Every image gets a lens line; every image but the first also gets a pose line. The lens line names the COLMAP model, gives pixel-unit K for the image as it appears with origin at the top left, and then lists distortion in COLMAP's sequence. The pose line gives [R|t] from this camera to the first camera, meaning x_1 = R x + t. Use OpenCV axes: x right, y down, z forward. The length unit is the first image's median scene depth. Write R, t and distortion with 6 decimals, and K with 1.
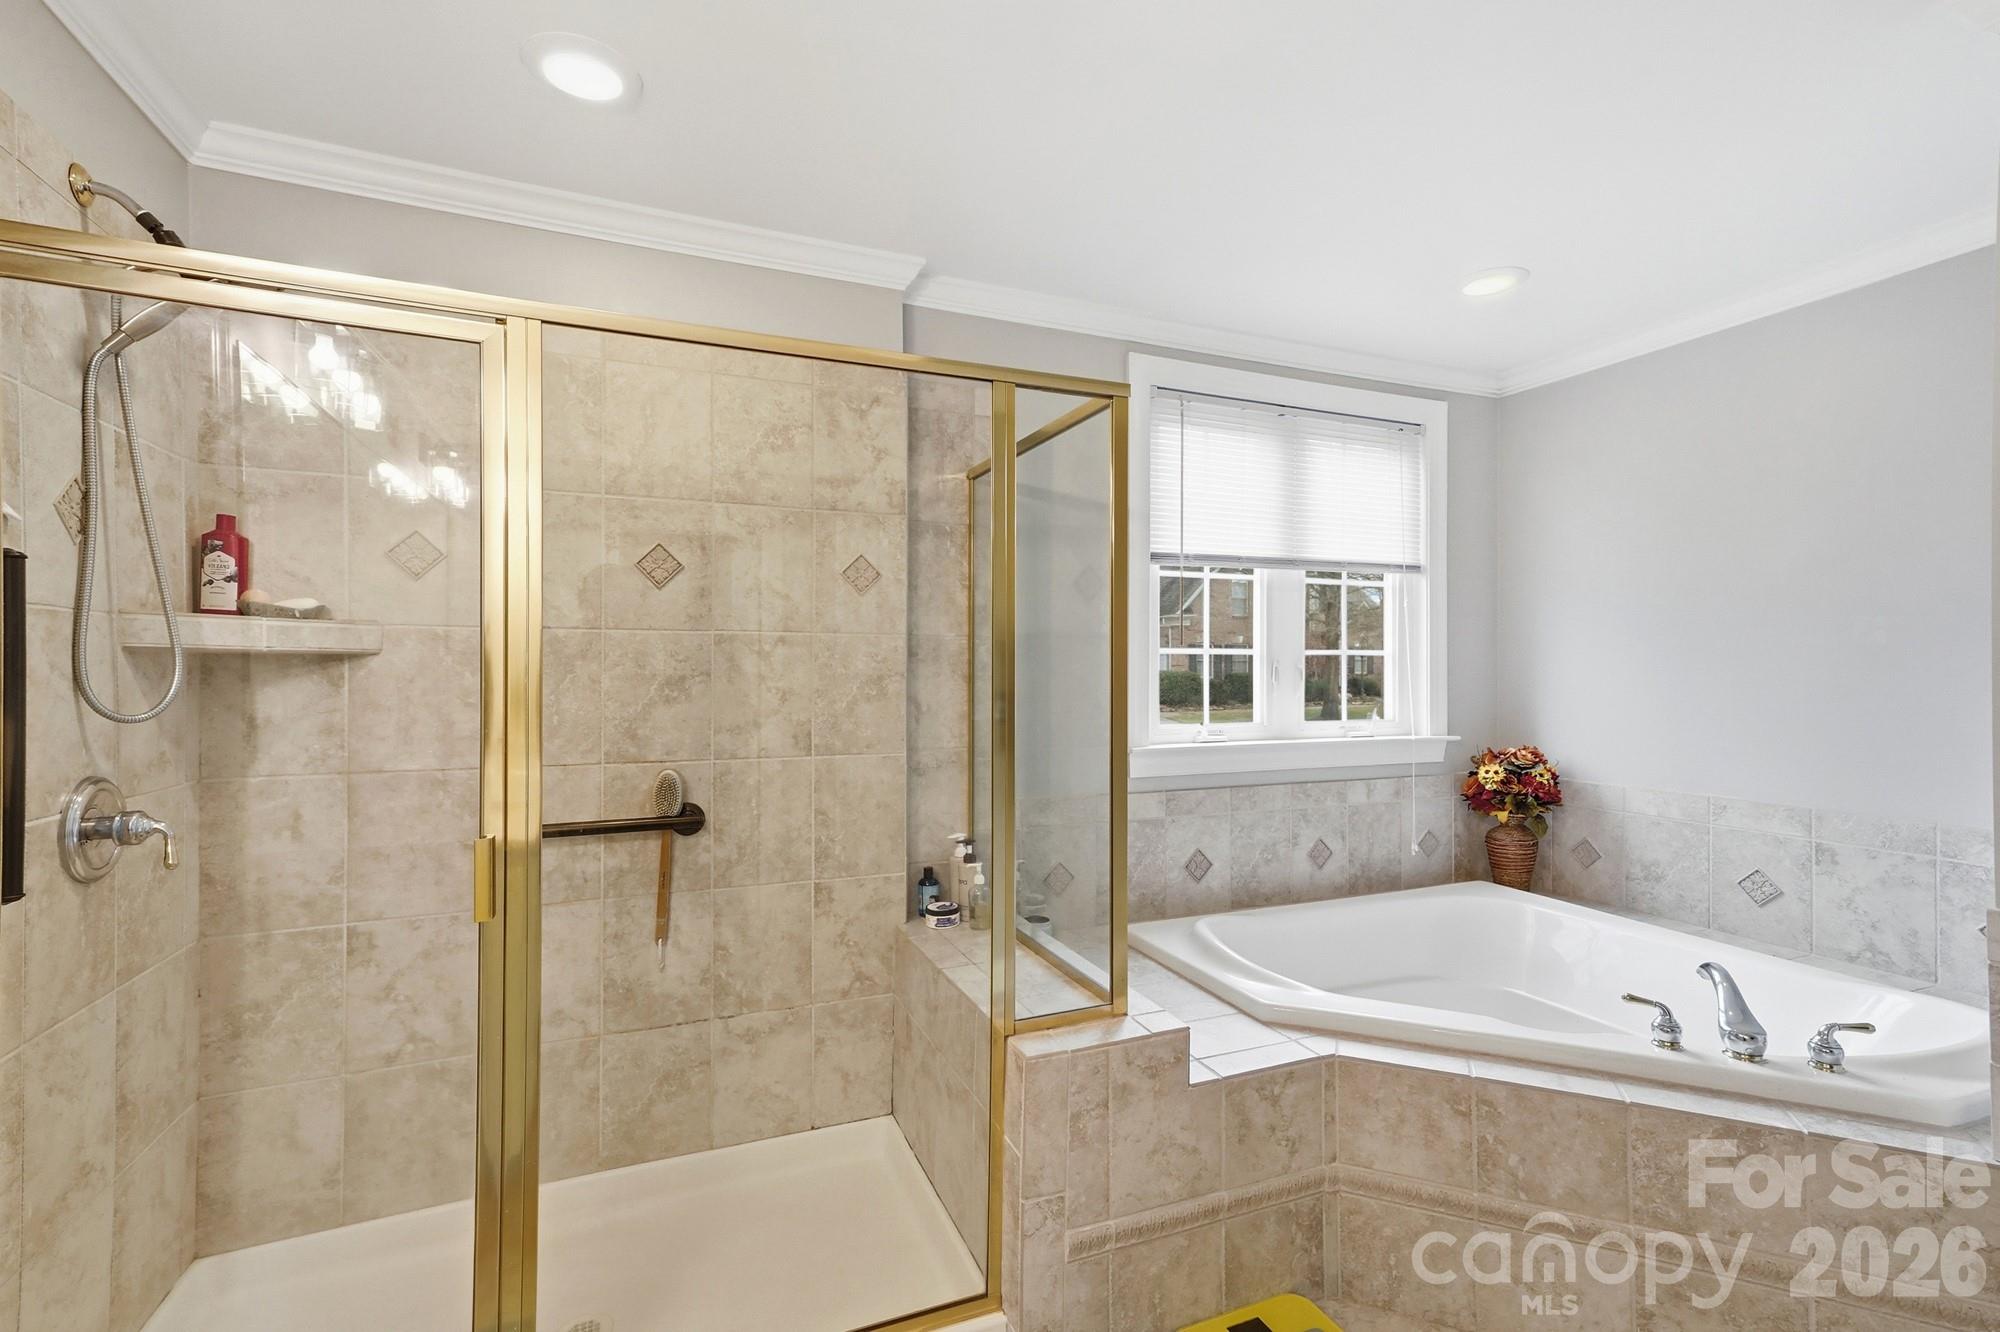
lens RADIAL K [[933.0, 0, 1018.0], [0, 933.0, 662.6], [0, 0, 1]] dist [-0.008305, 0.001576]
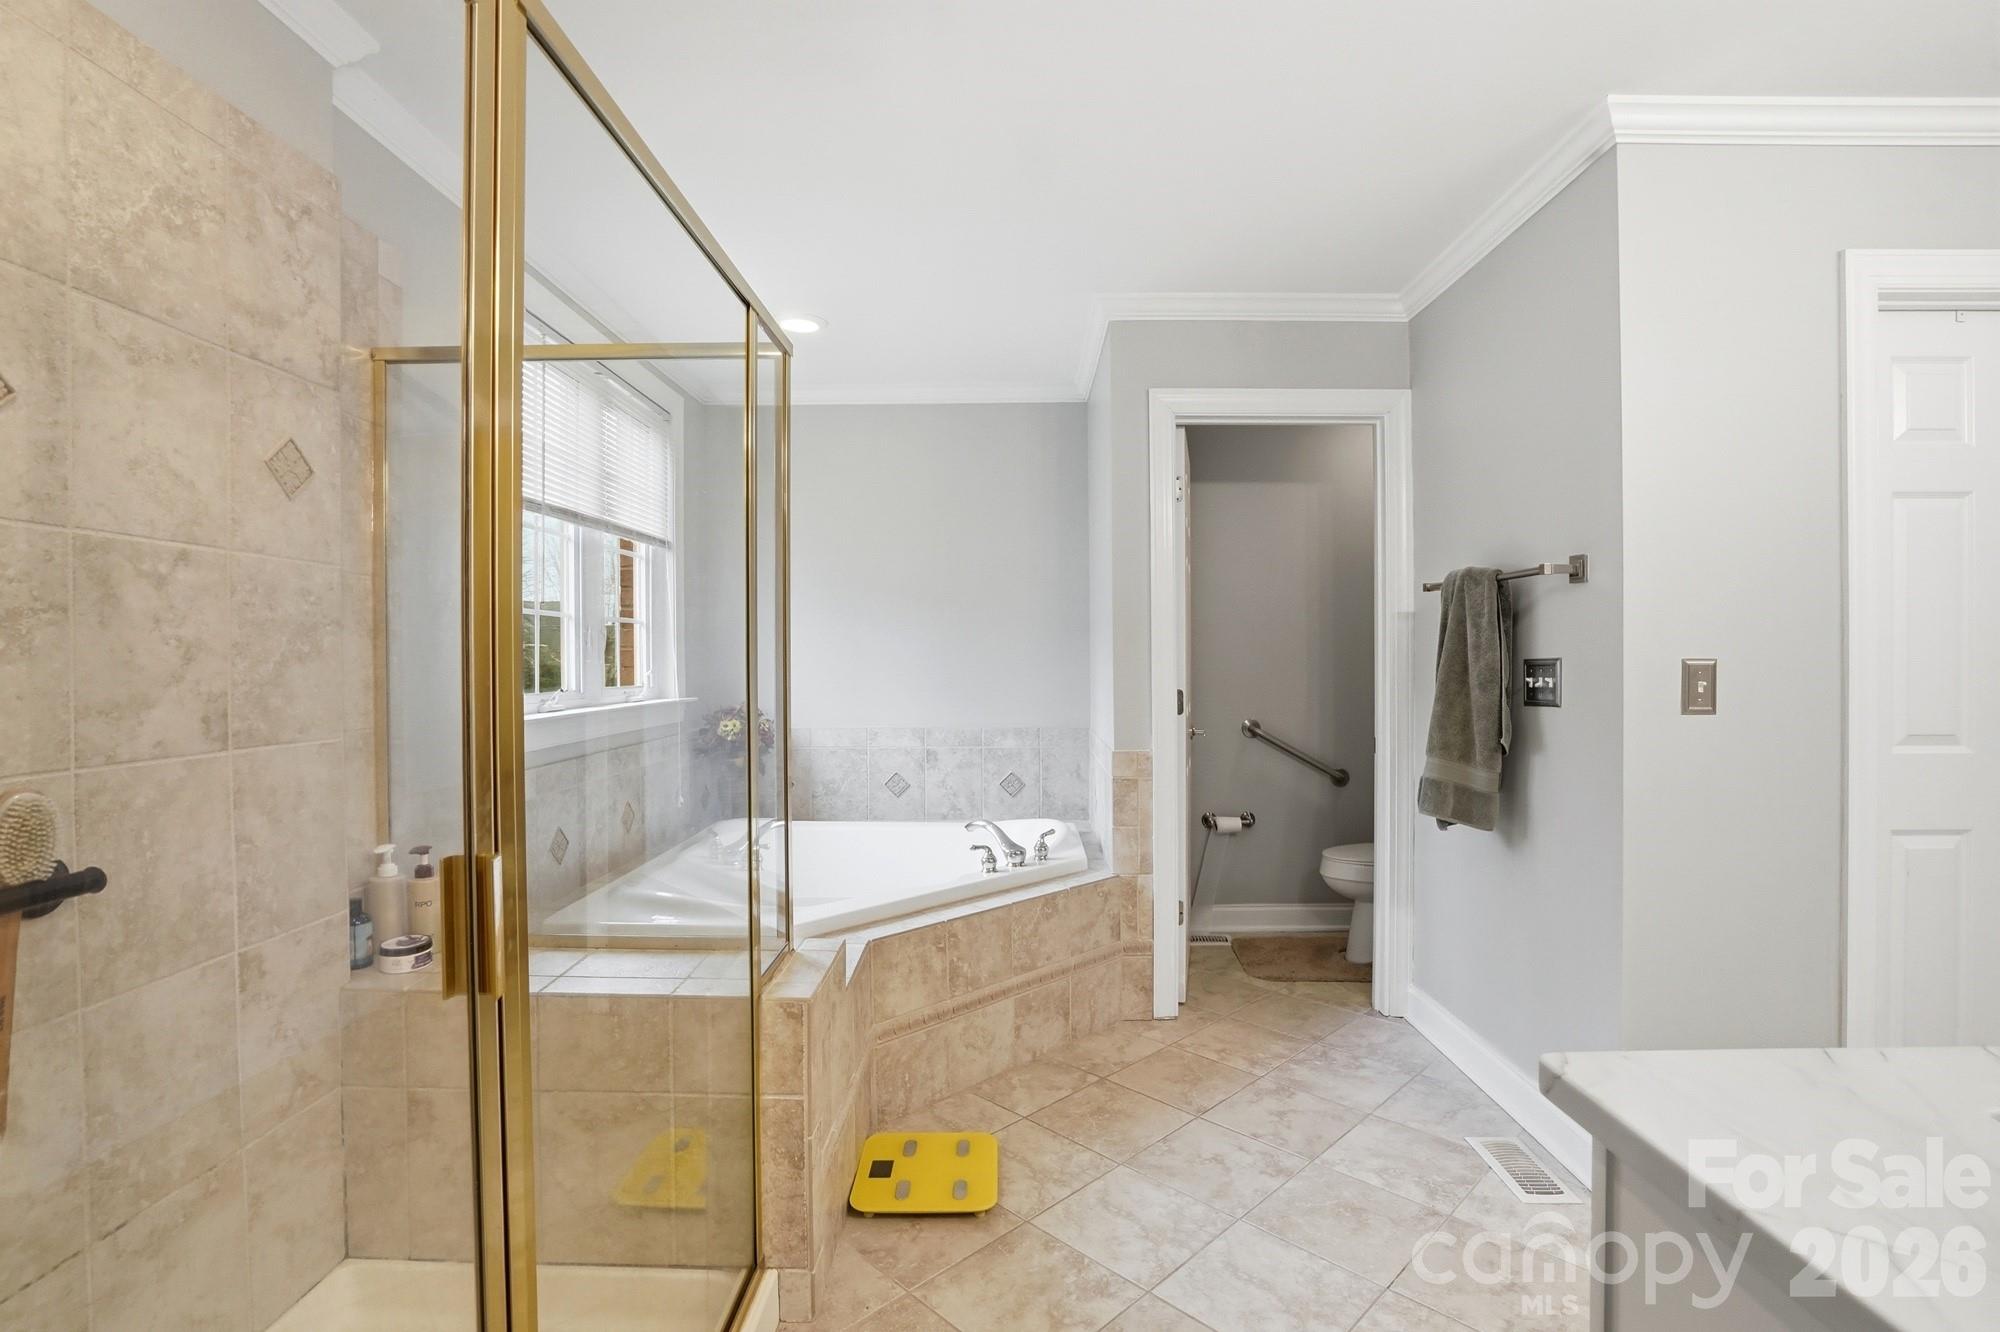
lens RADIAL K [[933.0, 0, 1015.0], [0, 933.0, 661.7], [0, 0, 1]] dist [-0.008305, 0.001576]
pose [[0.391400, -0.010568, 0.920160, -0.580431], [0.006821, 0.999940, 0.008583, 0.039967], [-0.920195, 0.002917, 0.391449, 0.281242]]
